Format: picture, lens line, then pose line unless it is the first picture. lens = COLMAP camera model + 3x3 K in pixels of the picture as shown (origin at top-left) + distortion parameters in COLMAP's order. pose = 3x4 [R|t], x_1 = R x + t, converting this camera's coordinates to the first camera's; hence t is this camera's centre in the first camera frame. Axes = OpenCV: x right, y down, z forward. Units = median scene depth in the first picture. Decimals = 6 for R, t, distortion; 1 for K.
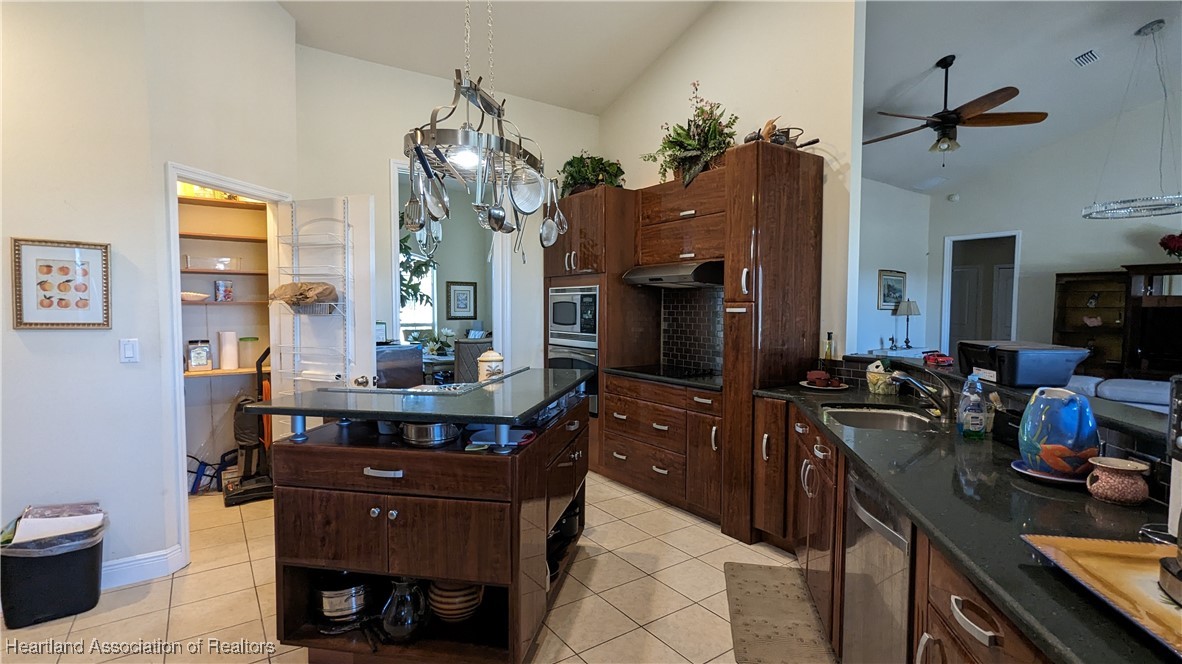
lens RADIAL K [[553.6, 0, 593.0], [0, 553.6, 331.3], [0, 0, 1]] dist [-0.004857, -0.000978]
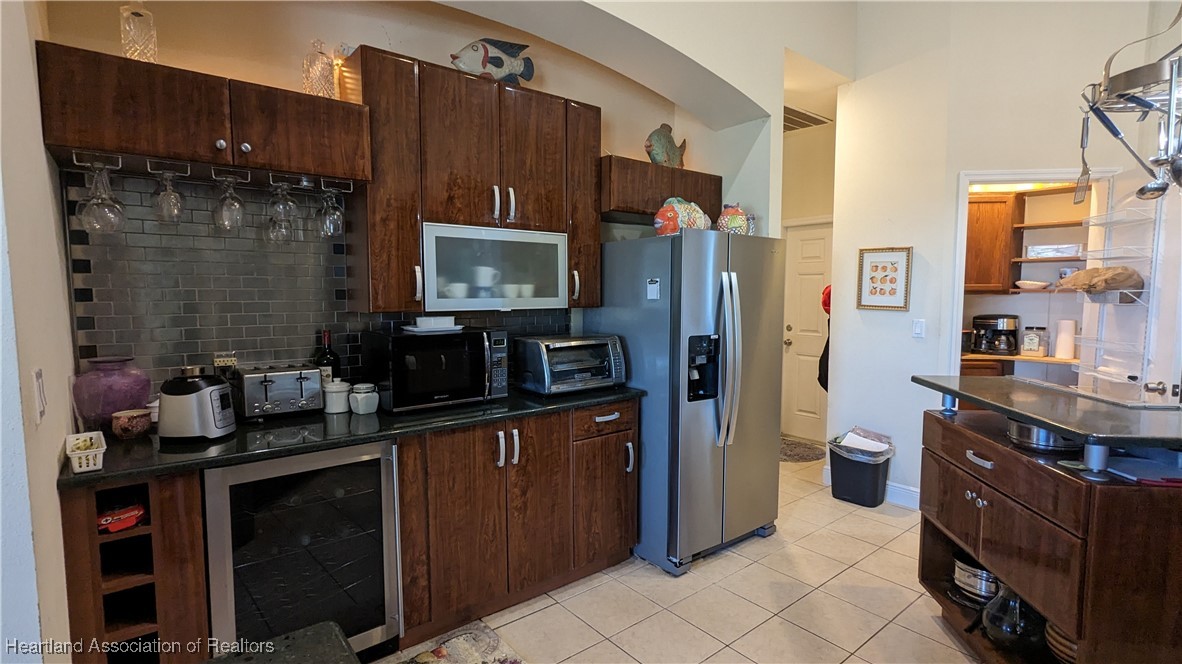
lens RADIAL K [[553.6, 0, 589.4], [0, 553.6, 325.3], [0, 0, 1]] dist [-0.004857, -0.000978]
pose [[0.047013, 0.056904, -0.997272, 0.430847], [-0.045845, 0.997447, 0.054753, -0.007865], [0.997842, 0.043146, 0.049502, 0.176852]]
